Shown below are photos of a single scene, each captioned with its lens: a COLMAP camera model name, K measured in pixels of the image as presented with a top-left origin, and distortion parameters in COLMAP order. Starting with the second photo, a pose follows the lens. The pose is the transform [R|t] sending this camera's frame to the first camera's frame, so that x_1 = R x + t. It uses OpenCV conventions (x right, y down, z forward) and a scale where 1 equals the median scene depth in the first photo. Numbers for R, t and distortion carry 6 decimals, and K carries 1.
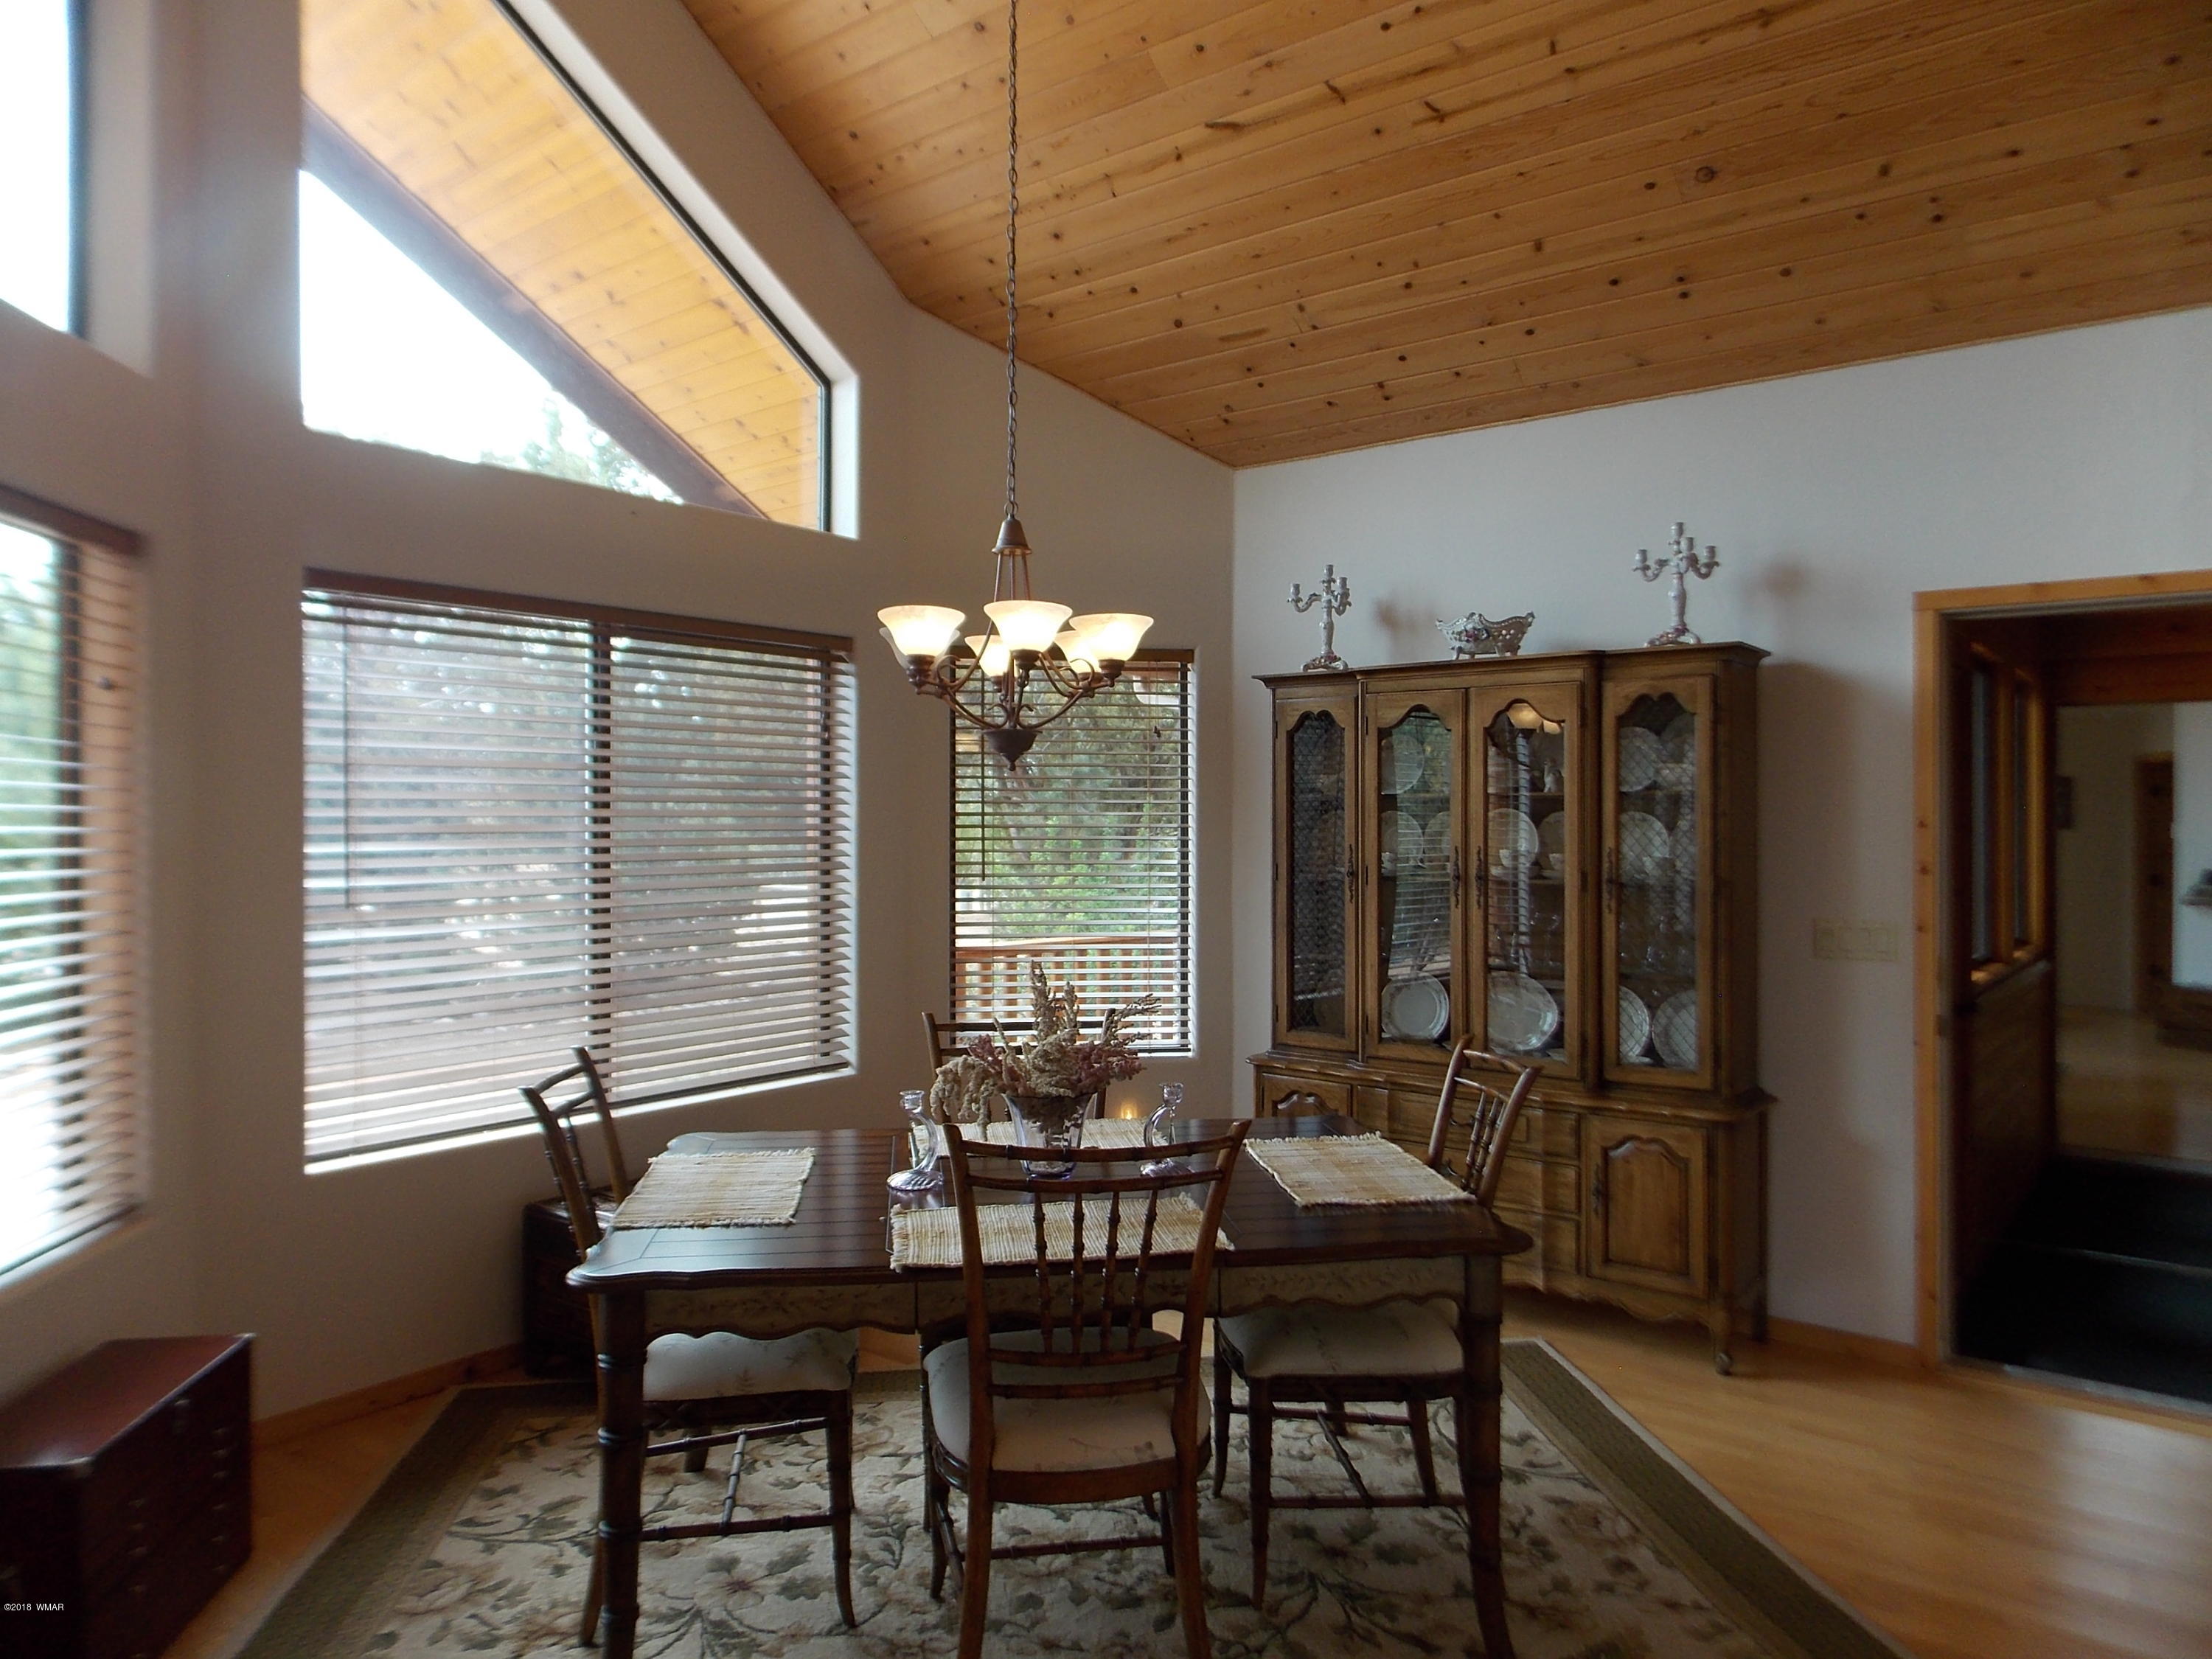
lens RADIAL K [[1461.9, 0, 1091.6], [0, 1461.9, 805.6], [0, 0, 1]] dist [0.007617, -0.003675]
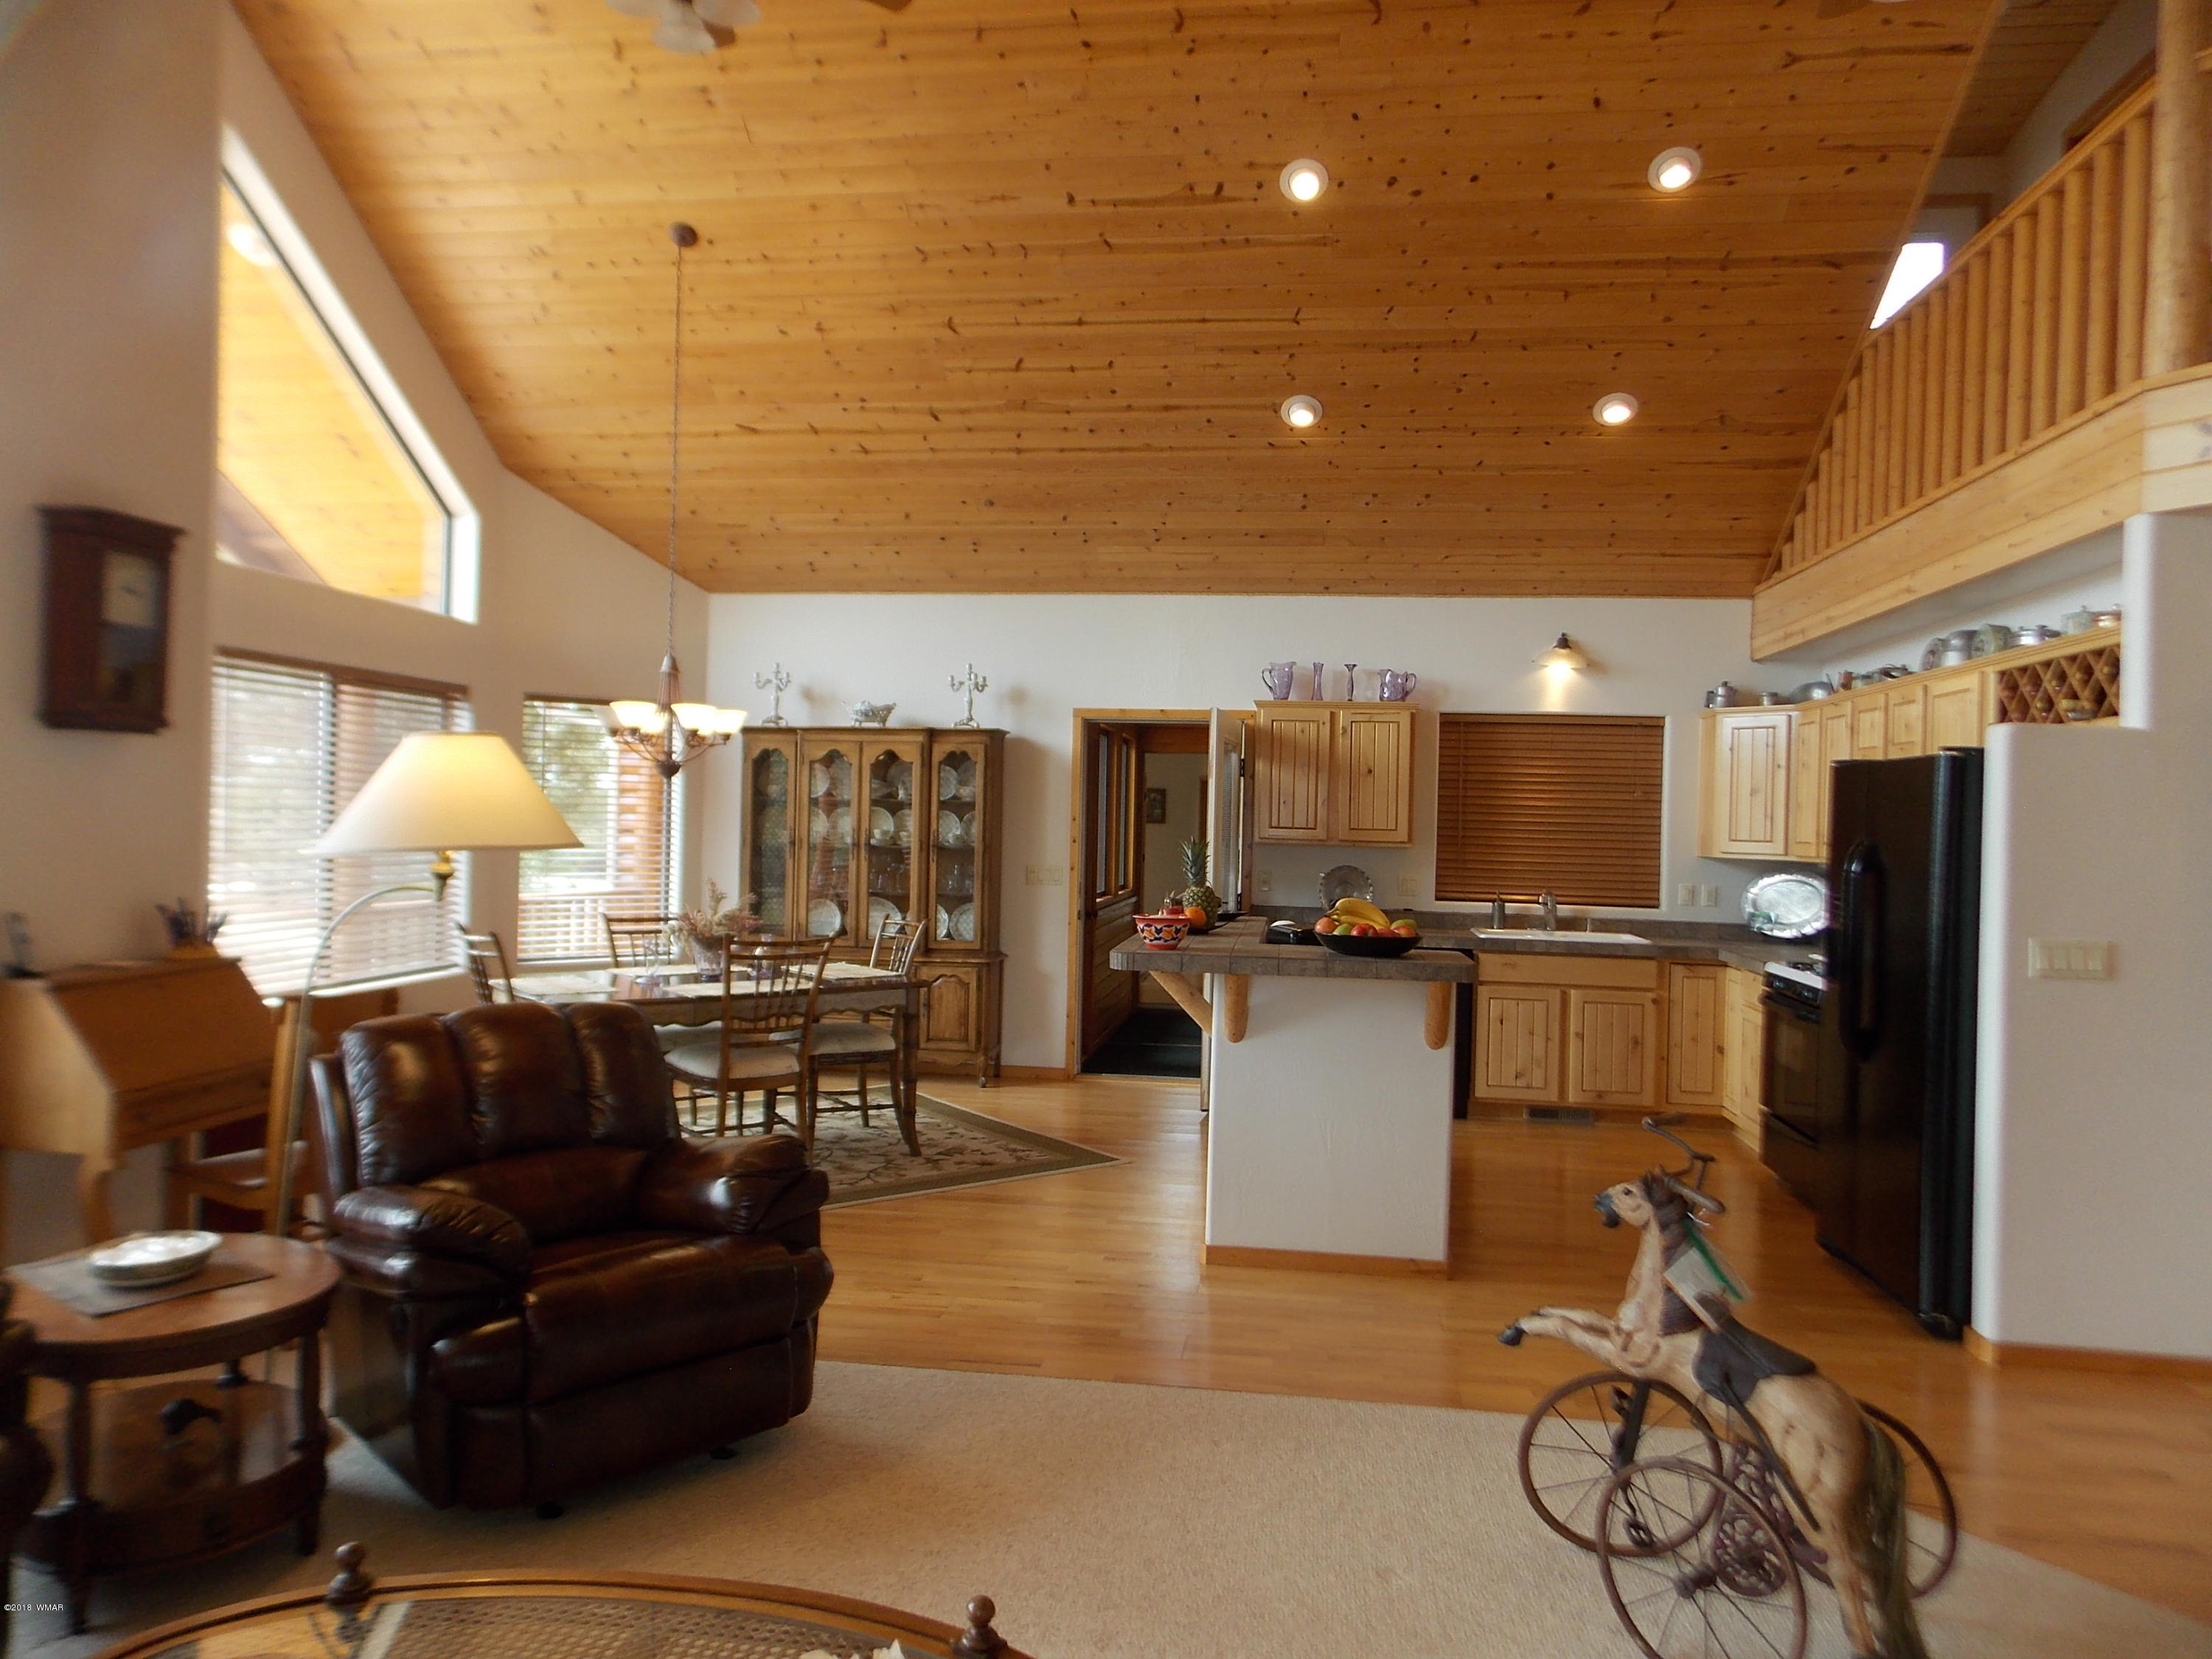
lens RADIAL K [[1461.9, 0, 1089.7], [0, 1461.9, 793.3], [0, 0, 1]] dist [0.007617, -0.003675]
pose [[0.866068, 0.024920, 0.499304, -0.437386], [-0.021843, 0.999689, -0.012008, 0.000669], [-0.499448, -0.000507, 0.866344, -0.785131]]
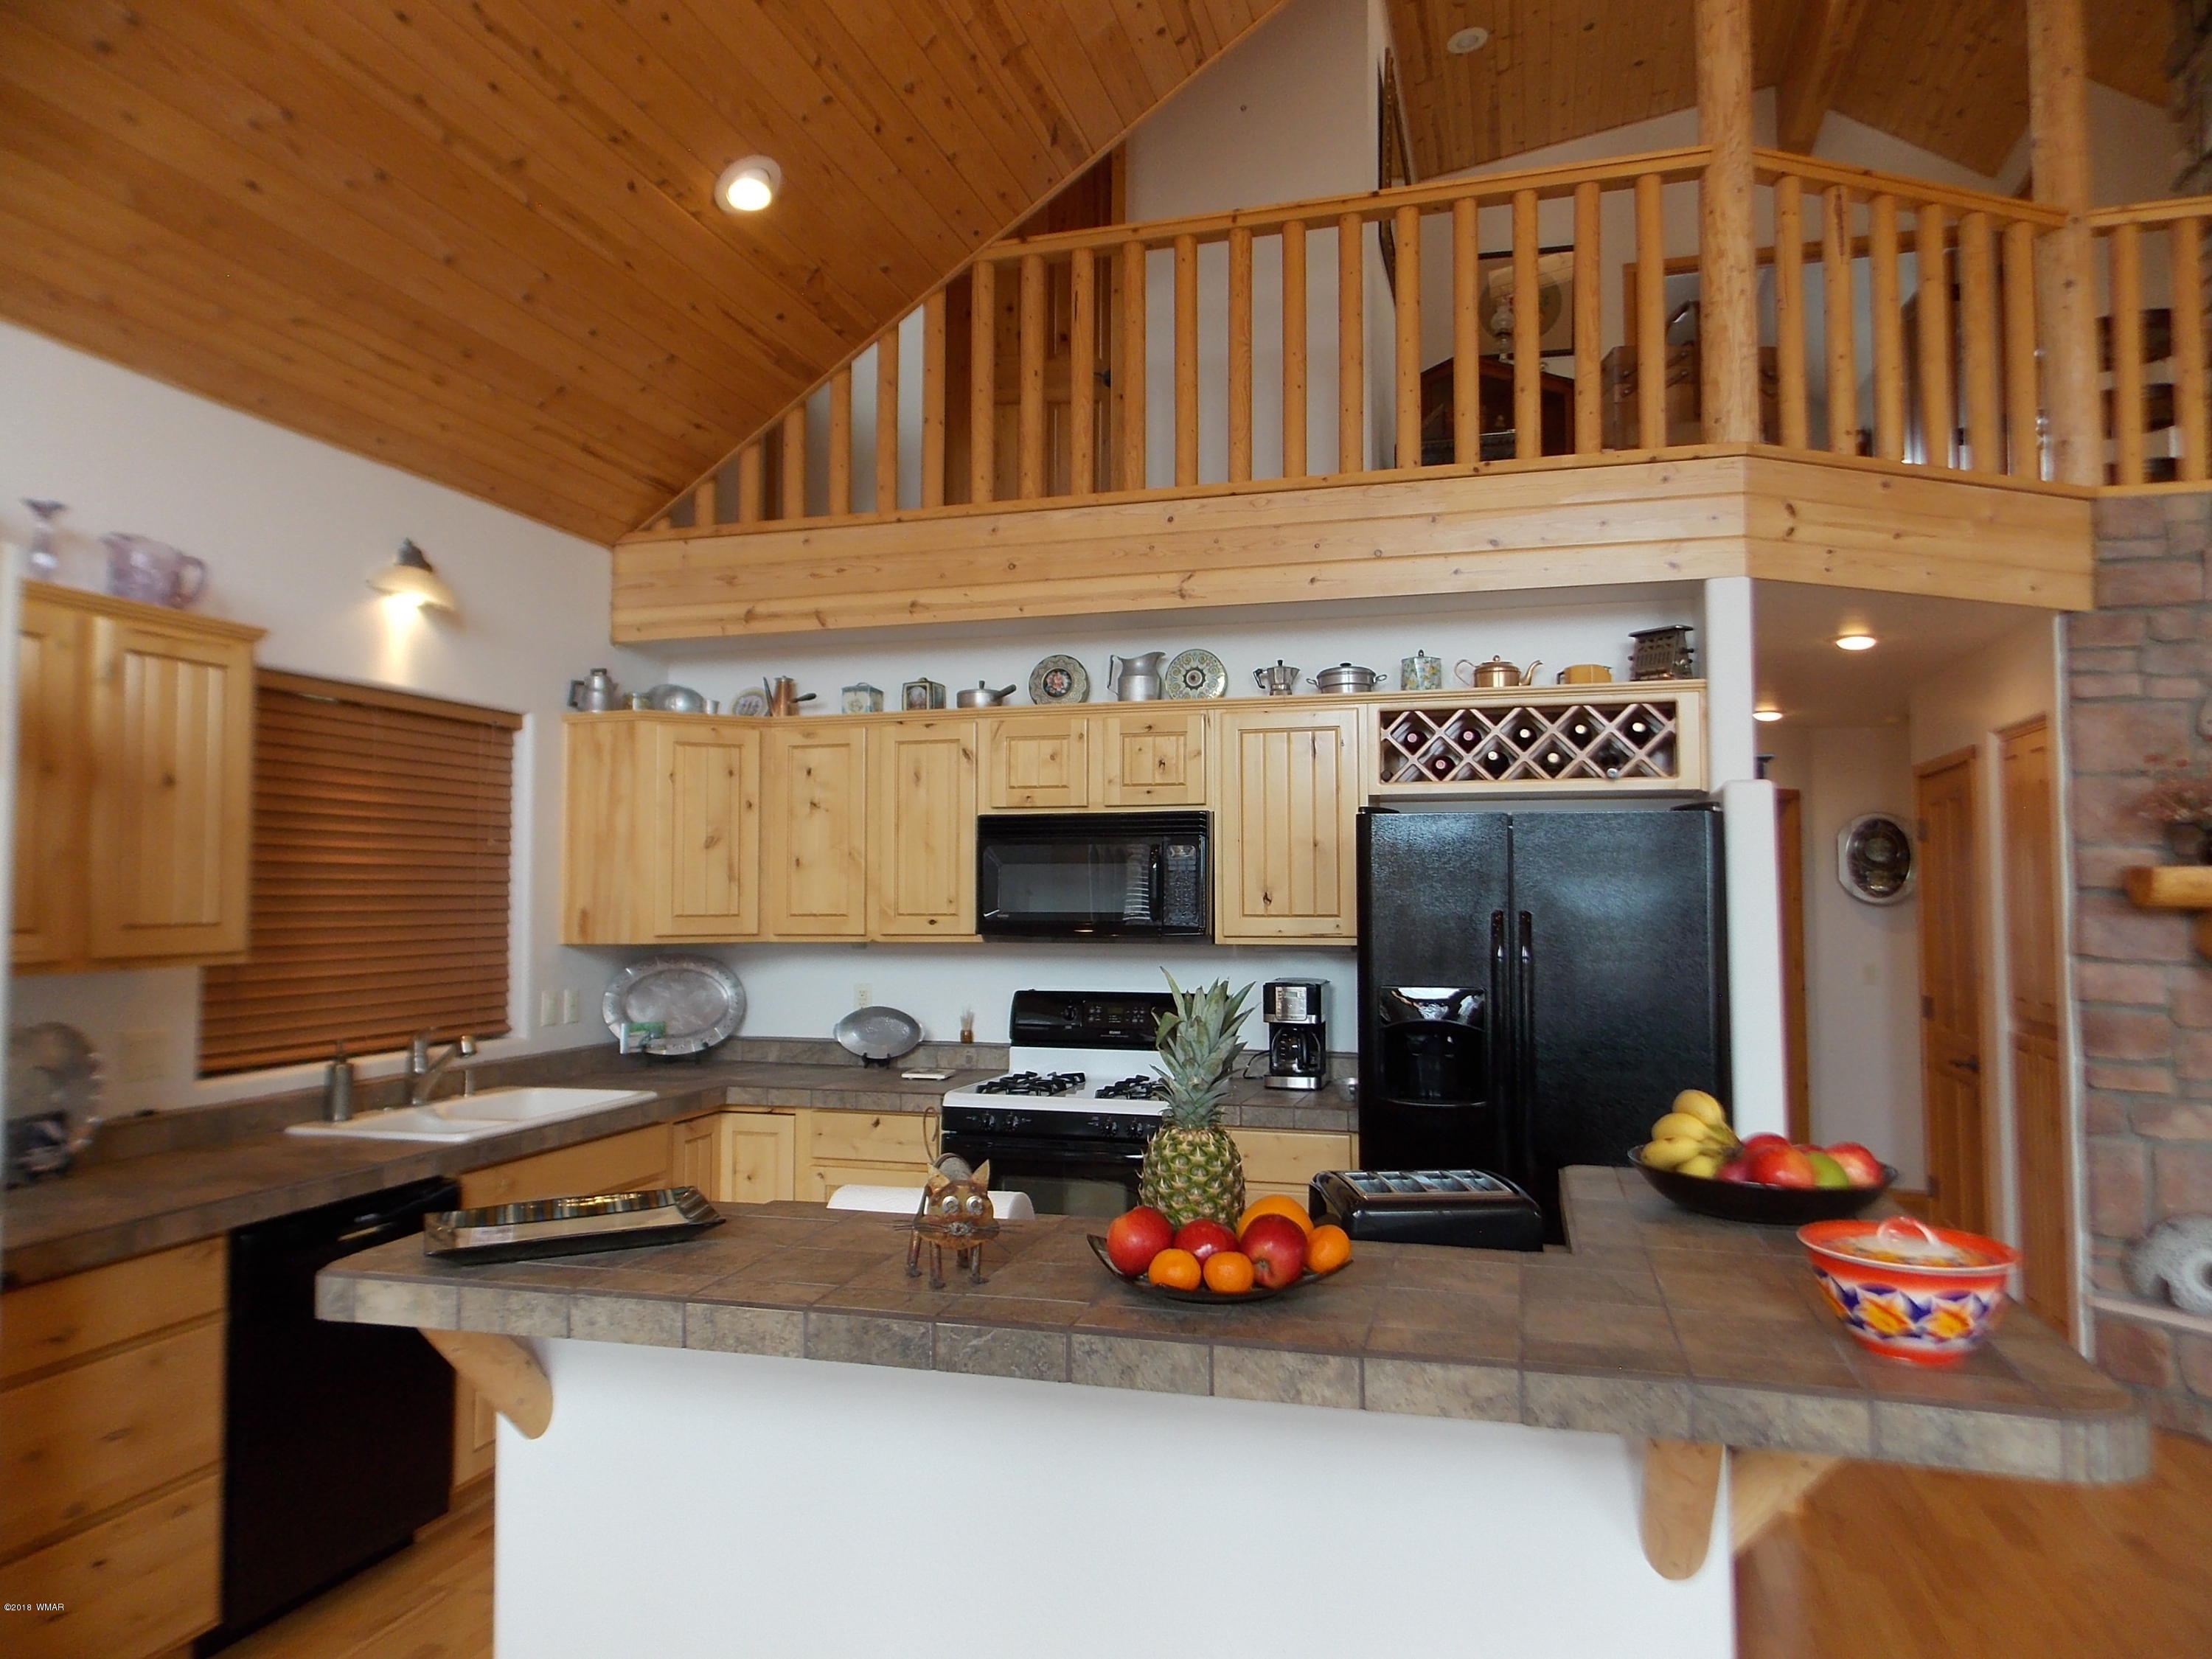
lens RADIAL K [[1461.9, 0, 1113.4], [0, 1461.9, 806.7], [0, 0, 1]] dist [0.007617, -0.003675]
pose [[-0.371098, 0.049529, 0.927272, -0.071125], [-0.001675, 0.998539, -0.054006, -0.004783], [-0.928592, -0.021595, -0.370473, 0.480066]]
